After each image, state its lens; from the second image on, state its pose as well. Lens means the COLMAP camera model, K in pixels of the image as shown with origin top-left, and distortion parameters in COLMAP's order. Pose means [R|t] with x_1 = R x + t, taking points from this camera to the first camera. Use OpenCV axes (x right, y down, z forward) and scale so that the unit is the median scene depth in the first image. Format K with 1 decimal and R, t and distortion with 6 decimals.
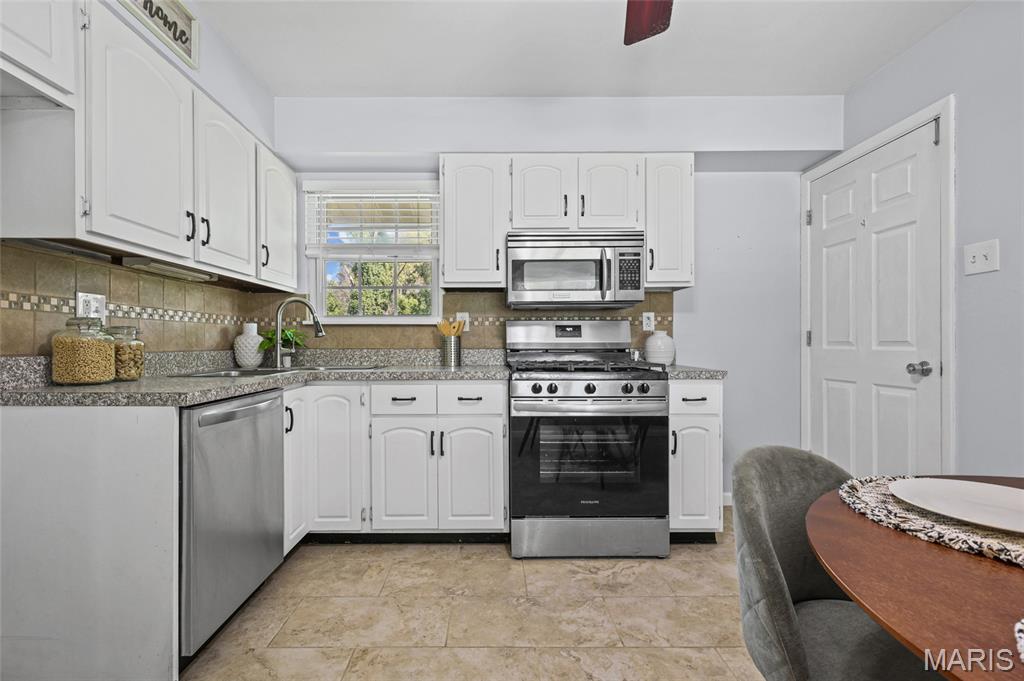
lens RADIAL K [[452.1, 0, 493.3], [0, 452.1, 343.5], [0, 0, 1]] dist [0.001240, 0.000232]
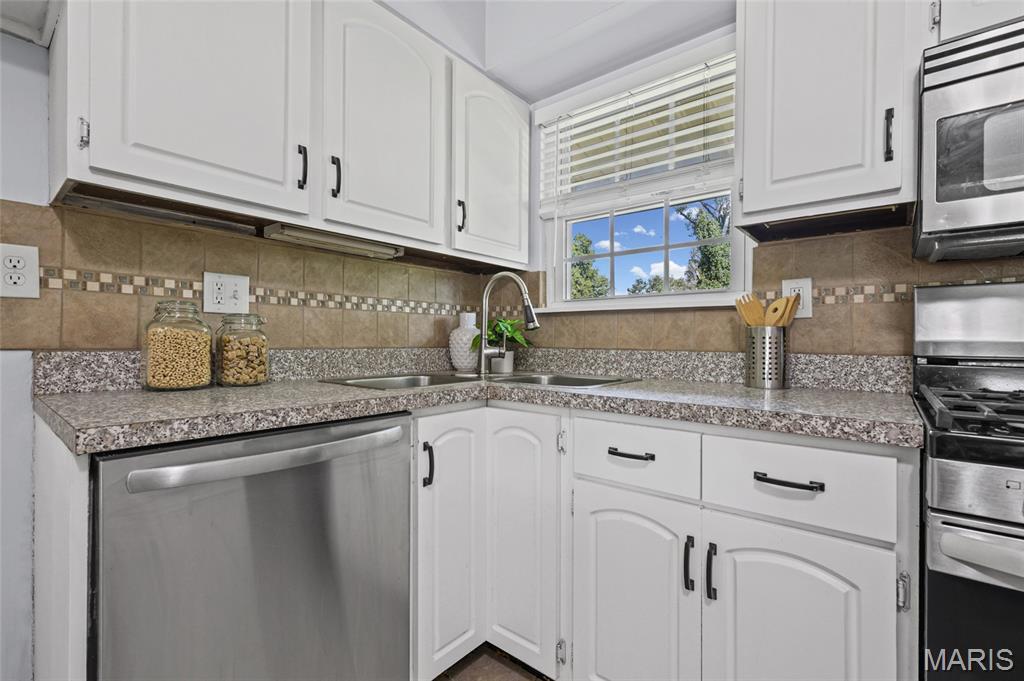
lens RADIAL K [[455.1, 0, 510.6], [0, 455.1, 343.8], [0, 0, 1]] dist [0.001391, 0.000212]
pose [[0.765736, 0.011731, -0.643048, 0.016627], [-0.010271, 0.999929, 0.006011, 0.002476], [0.643073, 0.002002, 0.765803, 0.531921]]
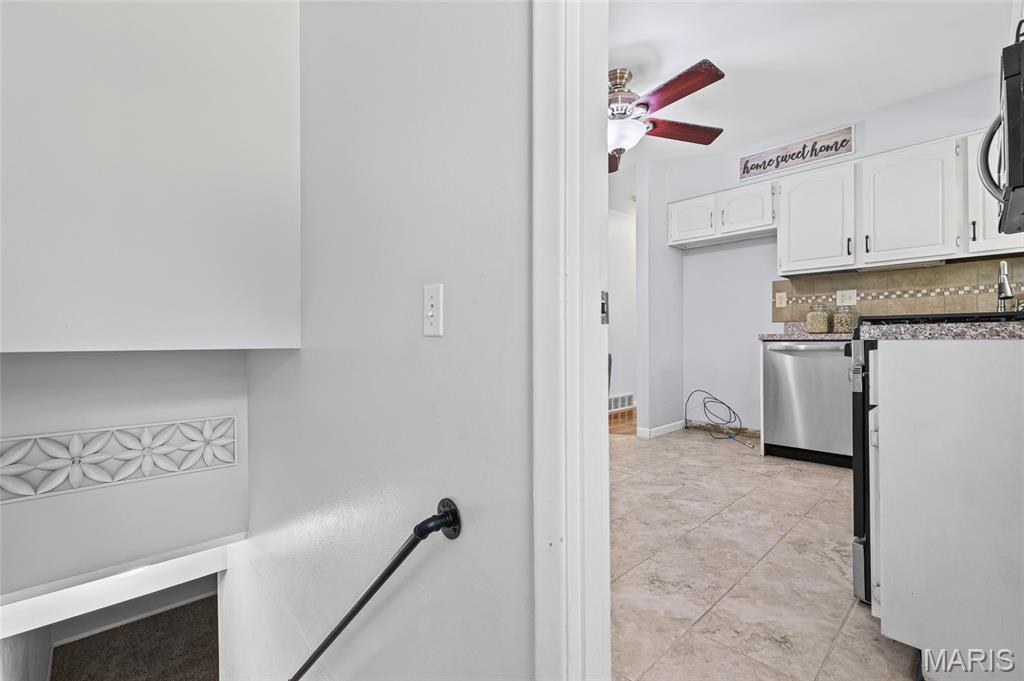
lens RADIAL K [[455.1, 0, 510.6], [0, 455.1, 343.8], [0, 0, 1]] dist [0.001391, 0.000212]
pose [[-0.730064, 0.013269, -0.683250, 1.187593], [0.007462, 0.999907, 0.011446, 0.070005], [0.683338, 0.003258, -0.730095, 1.100749]]
